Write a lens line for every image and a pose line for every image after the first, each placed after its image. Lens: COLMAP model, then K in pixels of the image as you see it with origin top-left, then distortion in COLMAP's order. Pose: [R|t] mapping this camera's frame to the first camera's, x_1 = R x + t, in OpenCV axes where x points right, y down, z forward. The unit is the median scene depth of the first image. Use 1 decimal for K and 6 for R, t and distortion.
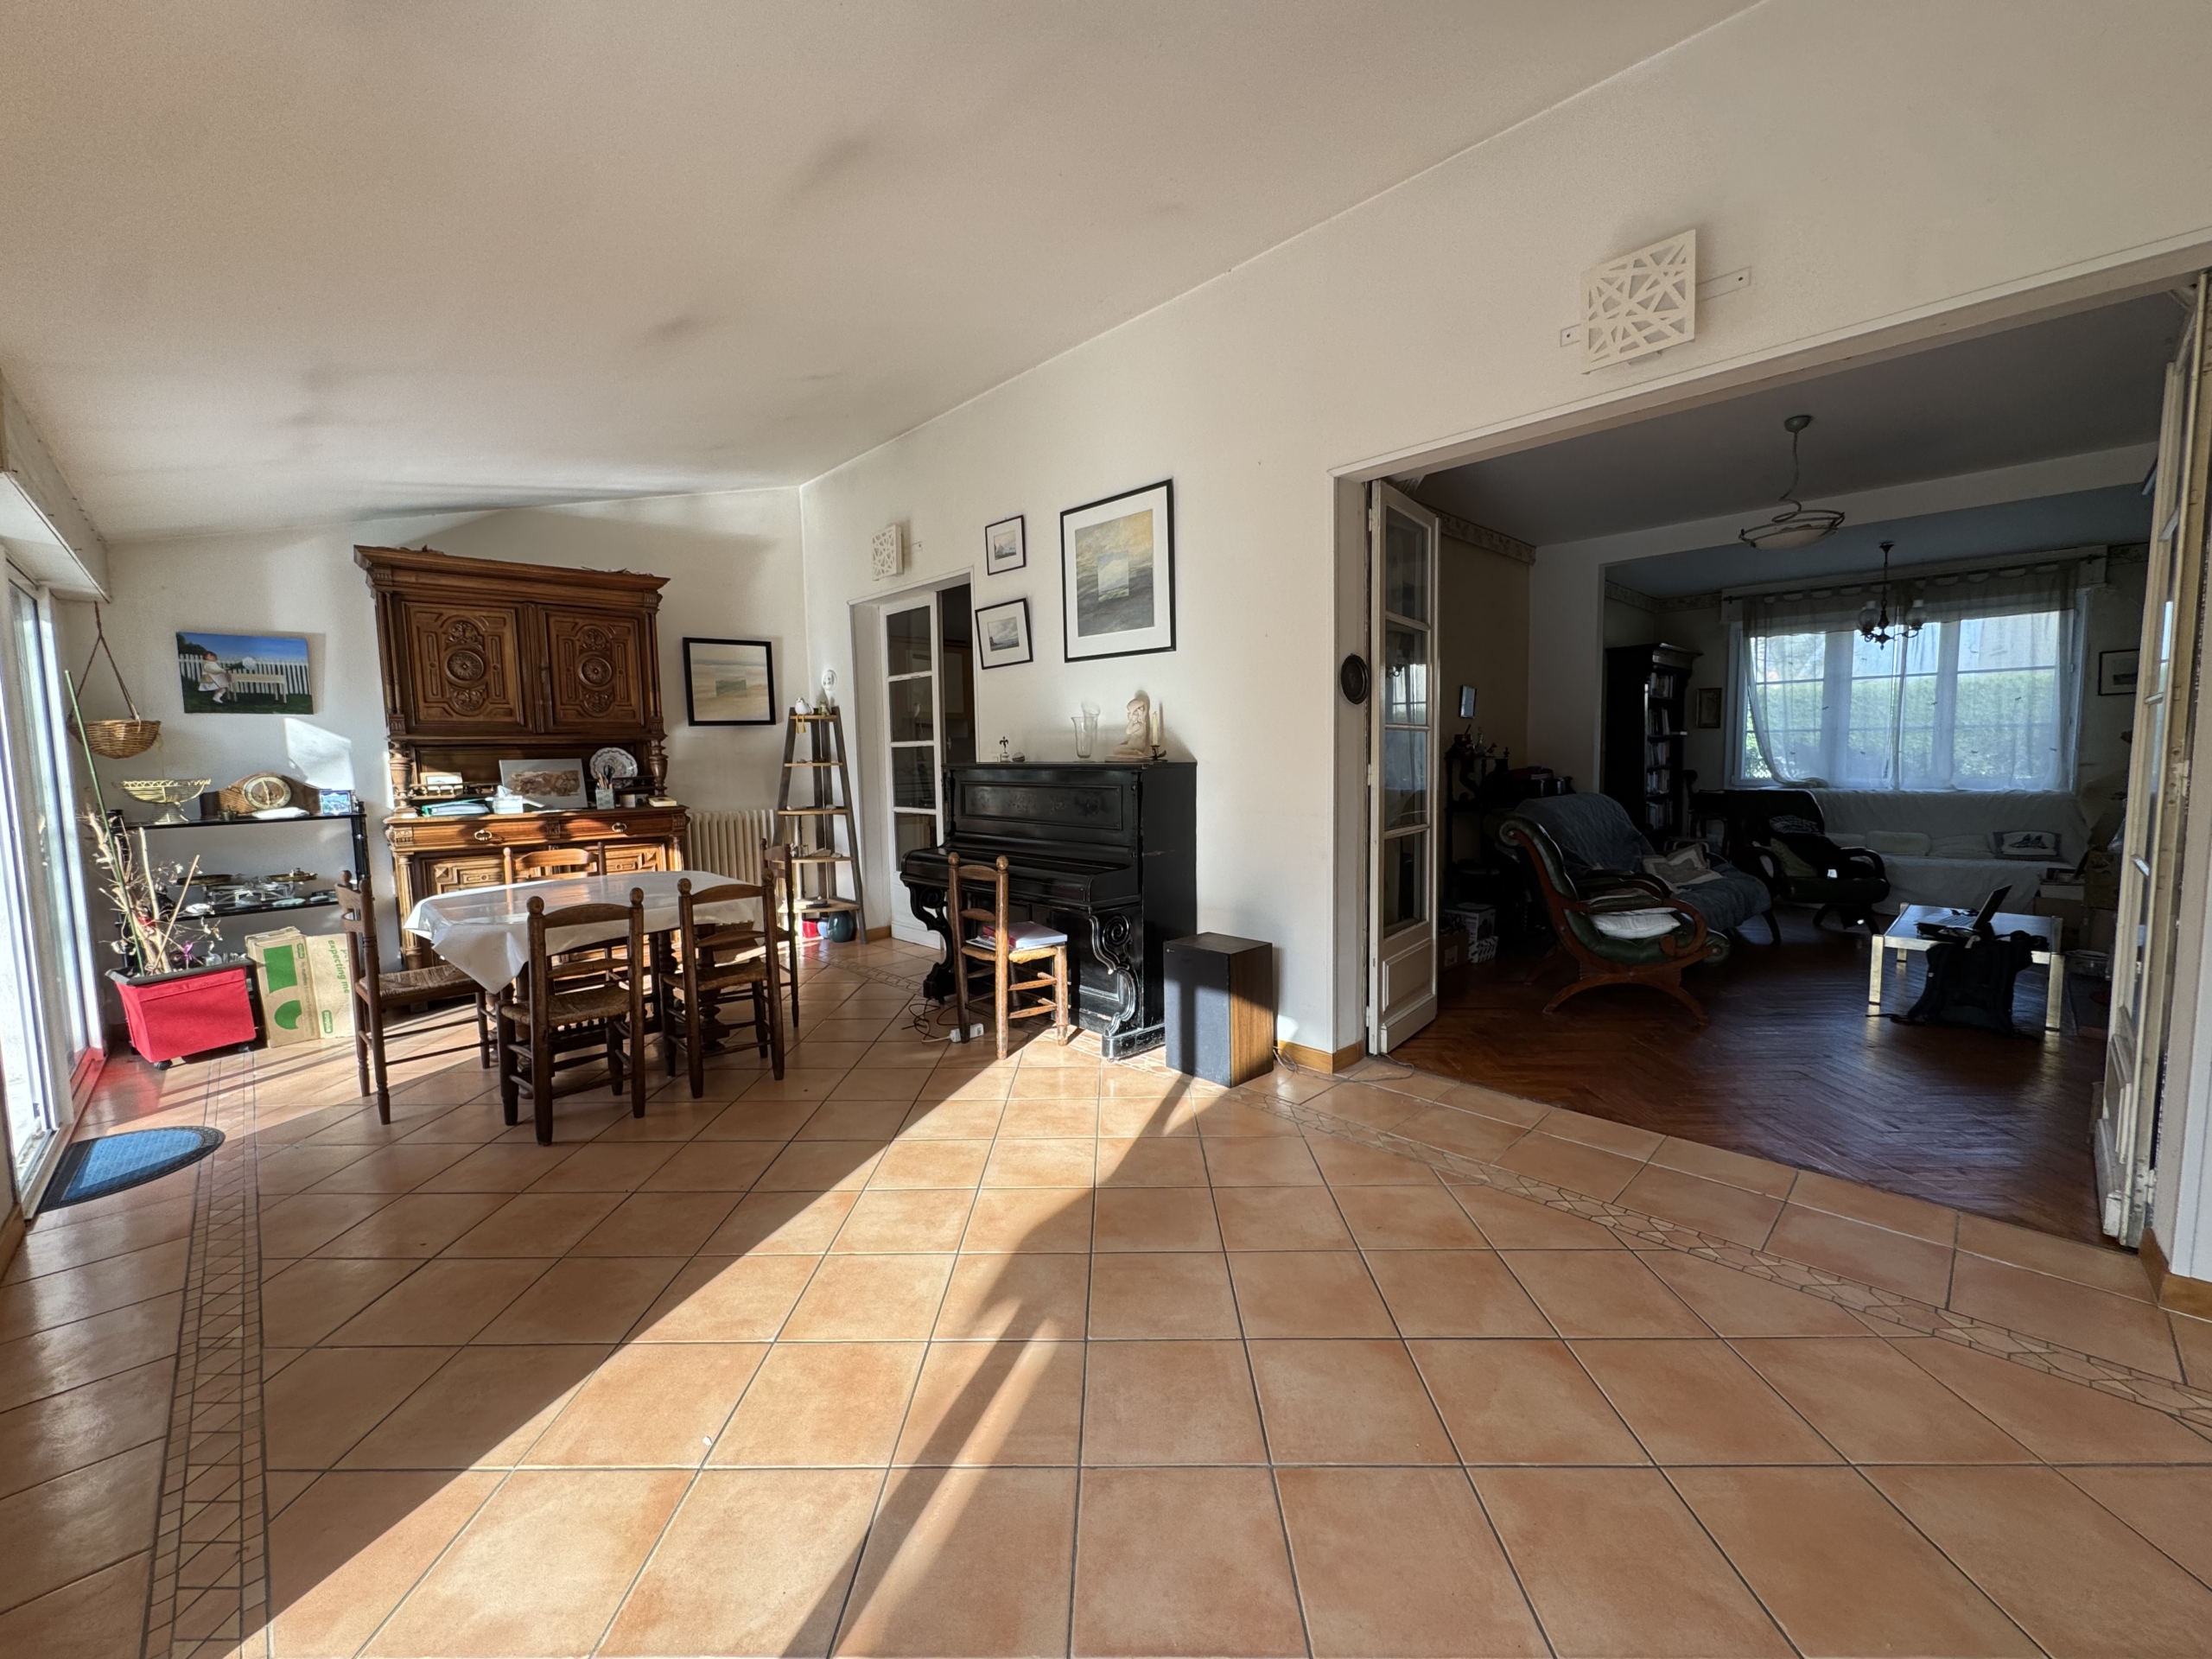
lens RADIAL K [[883.3, 0, 1107.3], [0, 883.3, 828.0], [0, 0, 1]] dist [-0.001191, -0.000591]
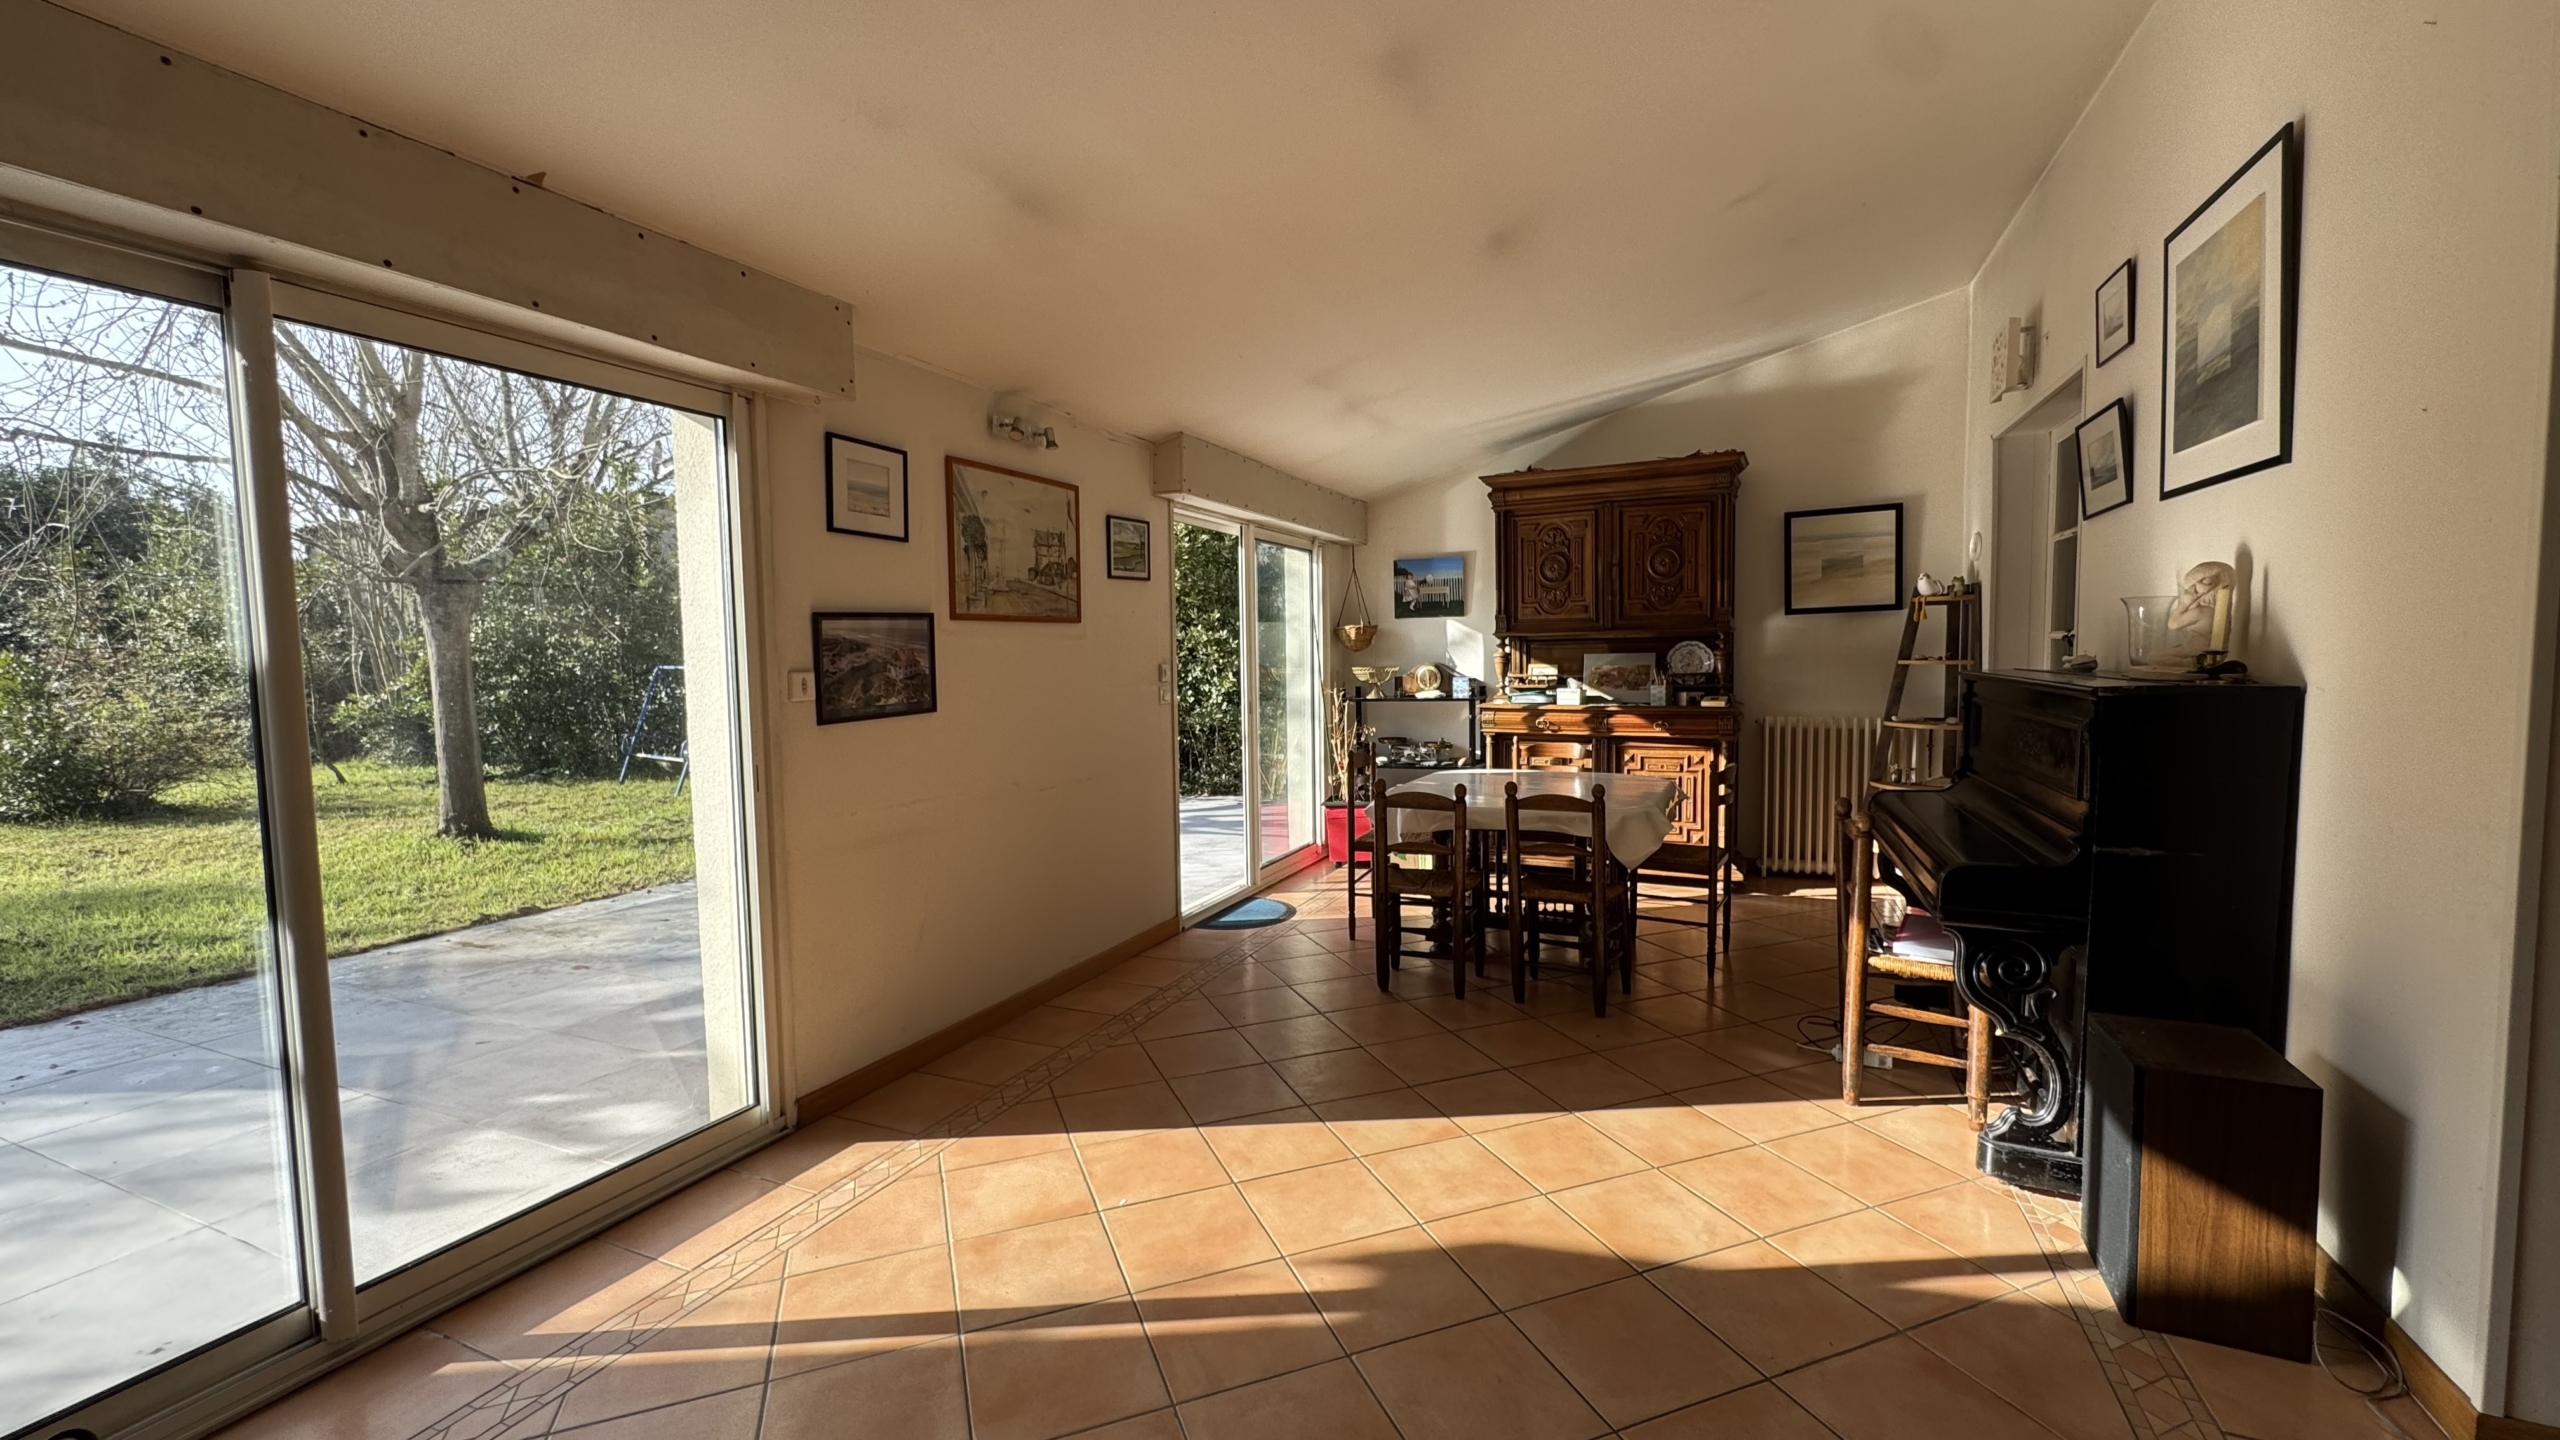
lens RADIAL K [[1024.3, 0, 1279.5], [0, 1024.3, 720.3], [0, 0, 1]] dist [-0.001760, 0.000184]
pose [[0.373879, 0.073786, -0.924538, 0.406614], [-0.070432, 0.996211, 0.051023, -0.043818], [0.924799, 0.046041, 0.377659, 0.254095]]
